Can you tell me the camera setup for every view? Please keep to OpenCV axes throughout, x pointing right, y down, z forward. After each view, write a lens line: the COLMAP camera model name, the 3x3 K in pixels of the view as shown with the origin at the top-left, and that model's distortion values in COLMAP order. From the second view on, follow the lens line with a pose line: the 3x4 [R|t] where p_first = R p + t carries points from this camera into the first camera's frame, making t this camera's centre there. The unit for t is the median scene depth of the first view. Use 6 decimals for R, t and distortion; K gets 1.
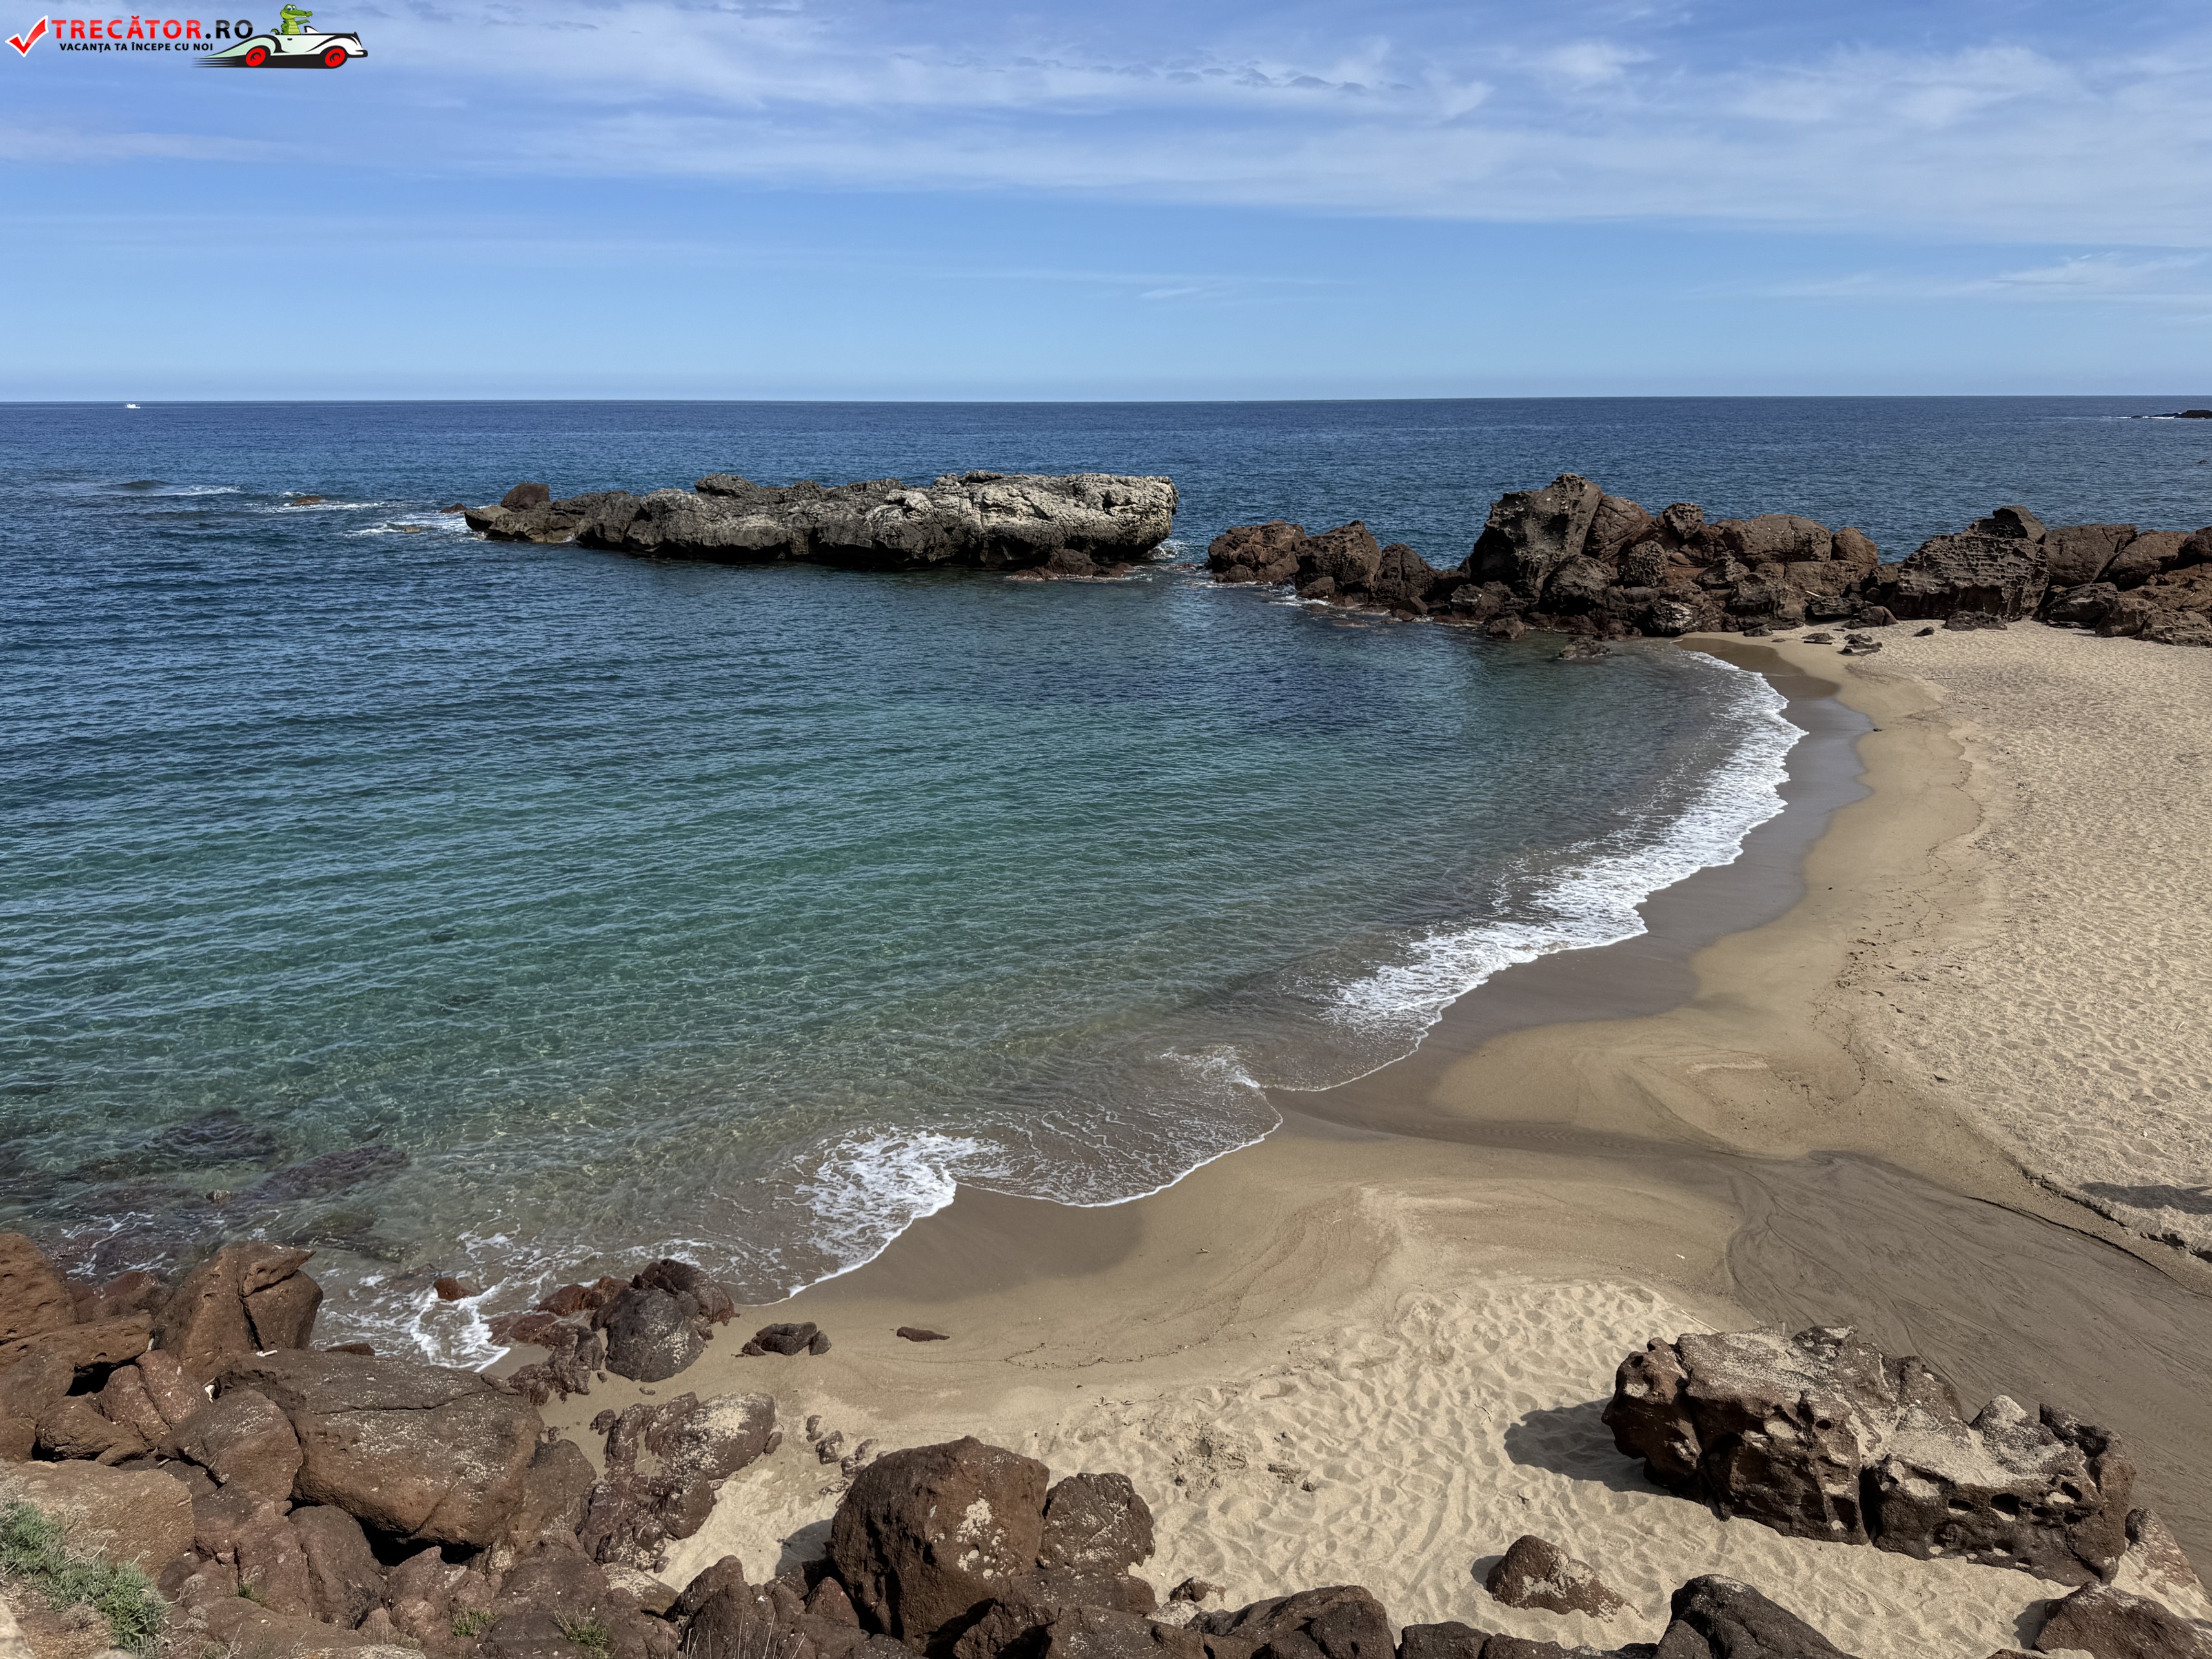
lens RADIAL K [[1555.3, 0, 1113.2], [0, 1555.3, 824.8], [0, 0, 1]] dist [0.116744, -0.183716]
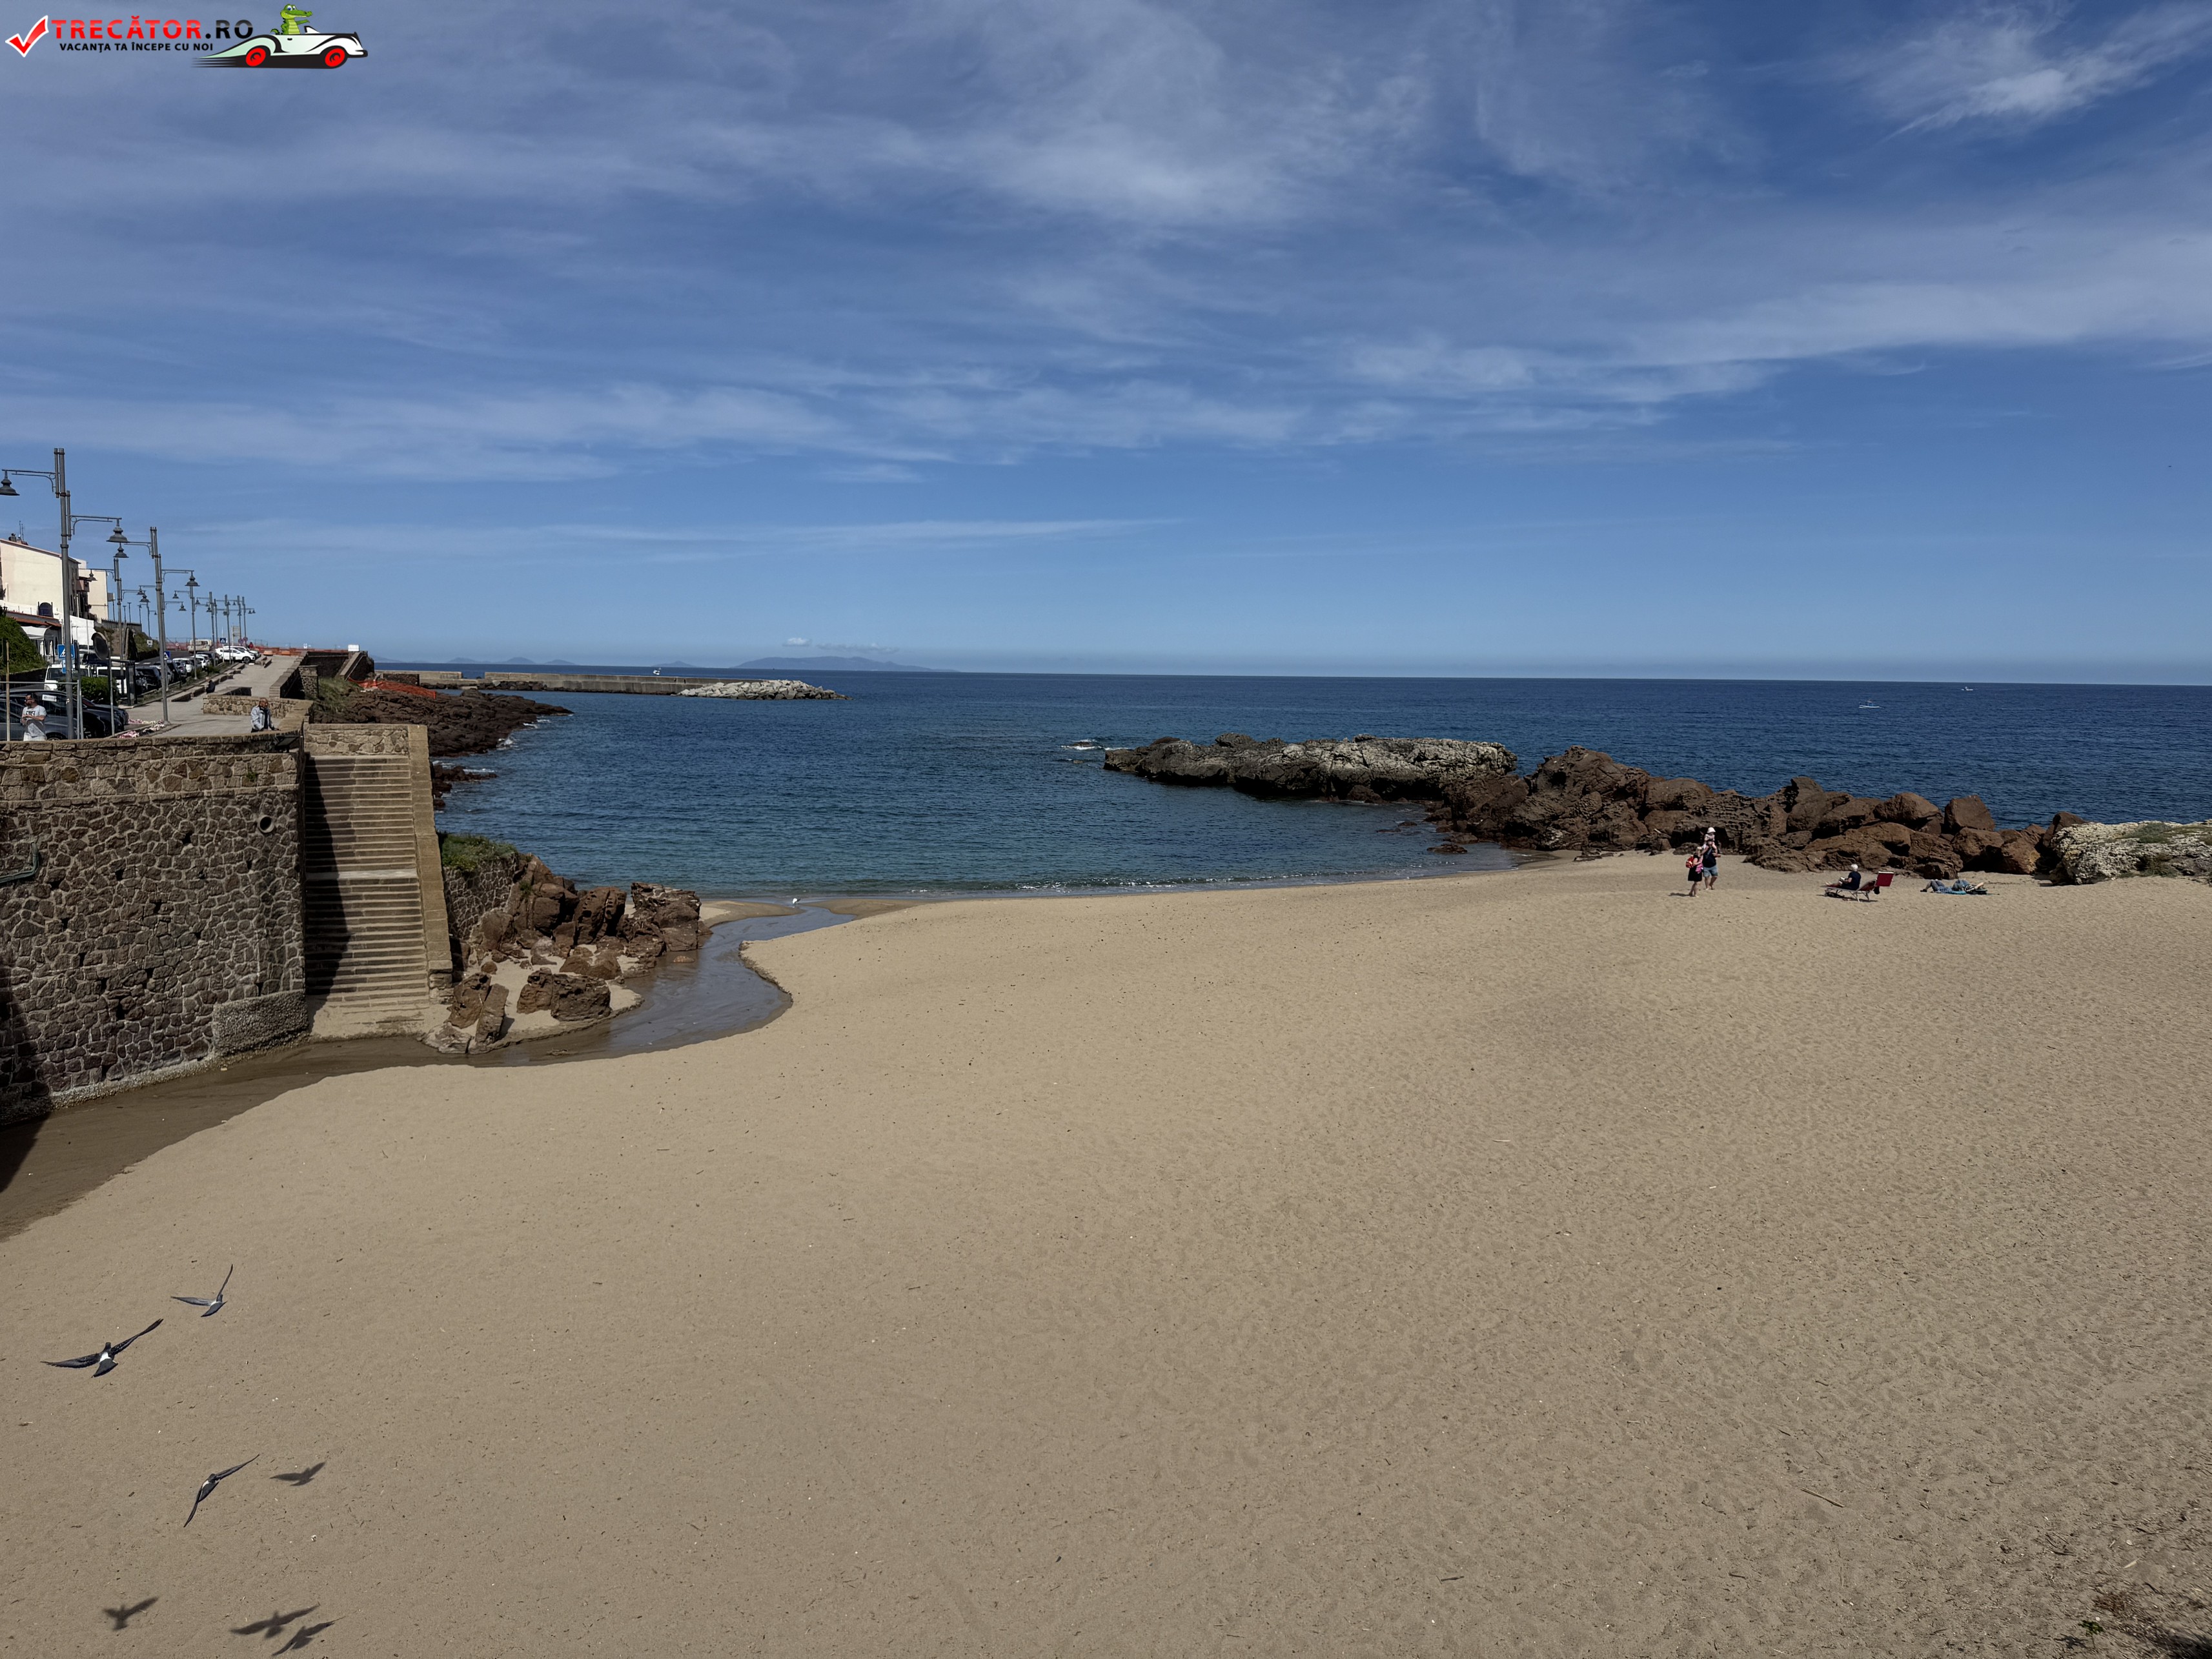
lens RADIAL K [[1551.9, 0, 1106.0], [0, 1551.9, 829.5], [0, 0, 1]] dist [0.140848, -0.188625]
pose [[0.828648, 0.069324, -0.555461, 0.564866], [-0.158725, 0.980673, -0.114396, 0.067059], [0.536795, 0.182960, 0.823636, -0.316194]]
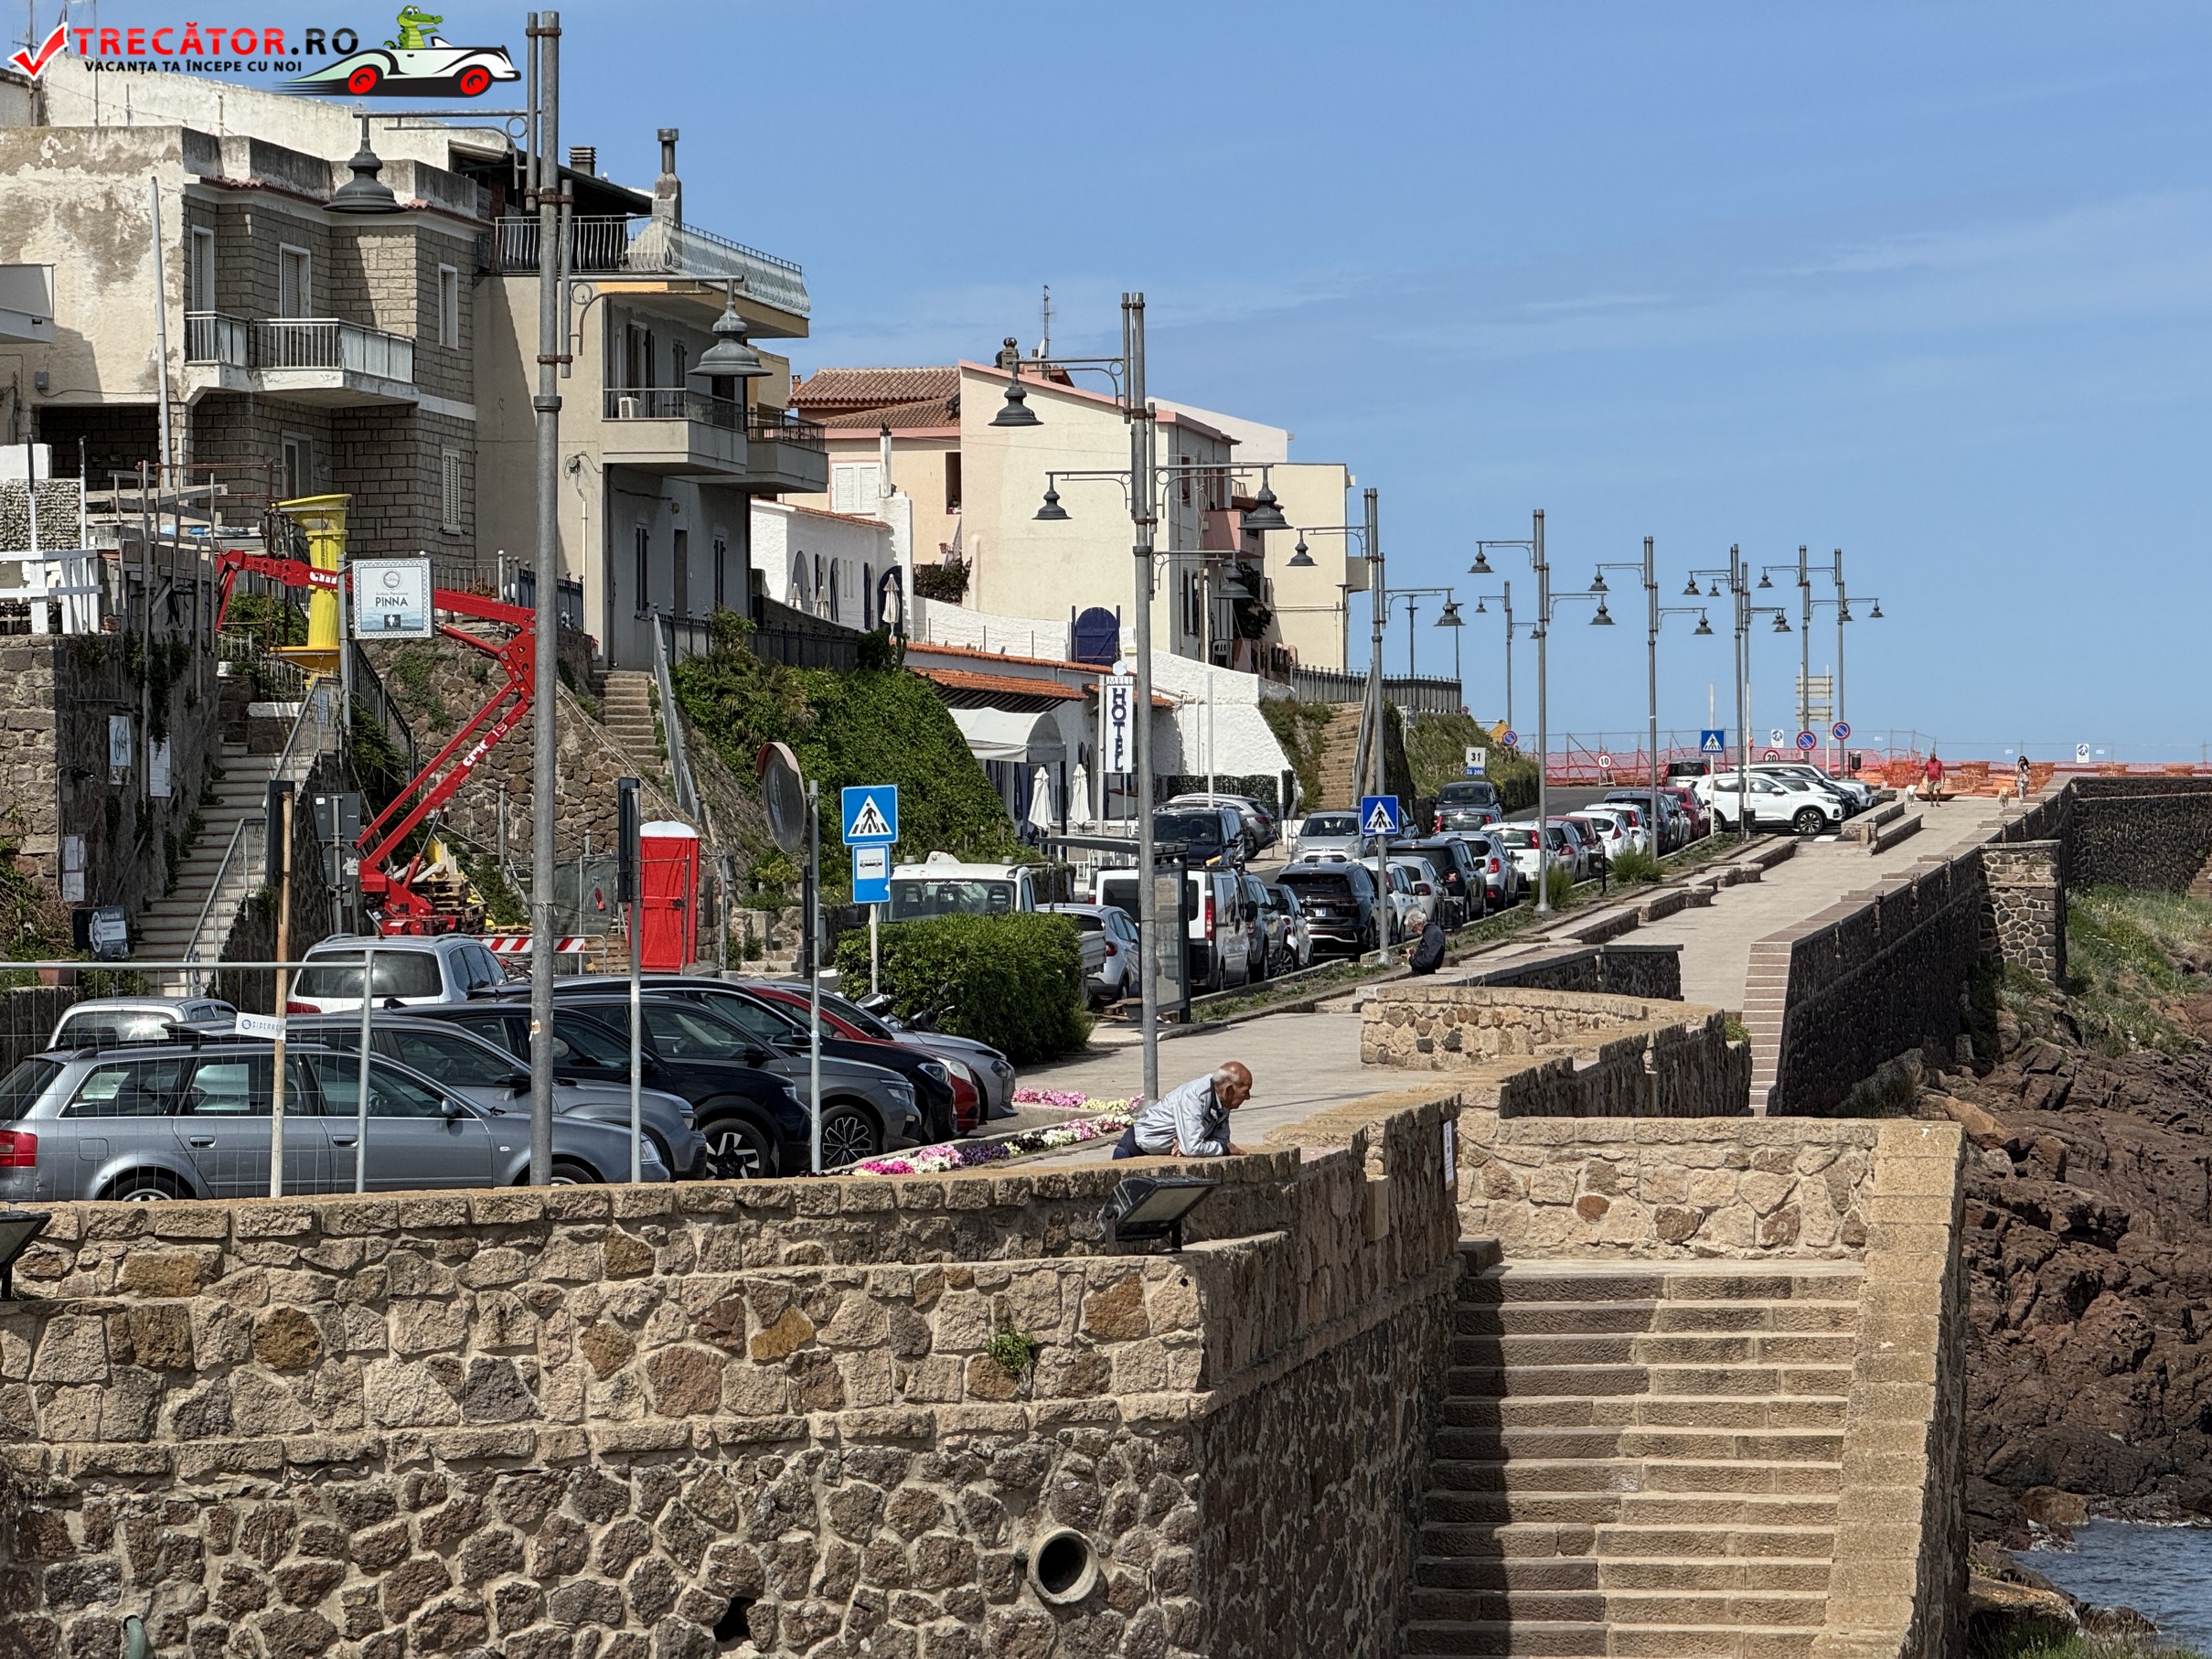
lens RADIAL K [[7820.6, 0, 1184.7], [0, 7820.6, 829.5], [0, 0, 1]] dist [0.173440, 1.680245]
pose [[0.363691, 0.001206, -0.931519, 0.590669], [-0.232070, 0.968586, -0.089353, 0.050418], [0.902149, 0.248674, 0.352546, -0.261125]]
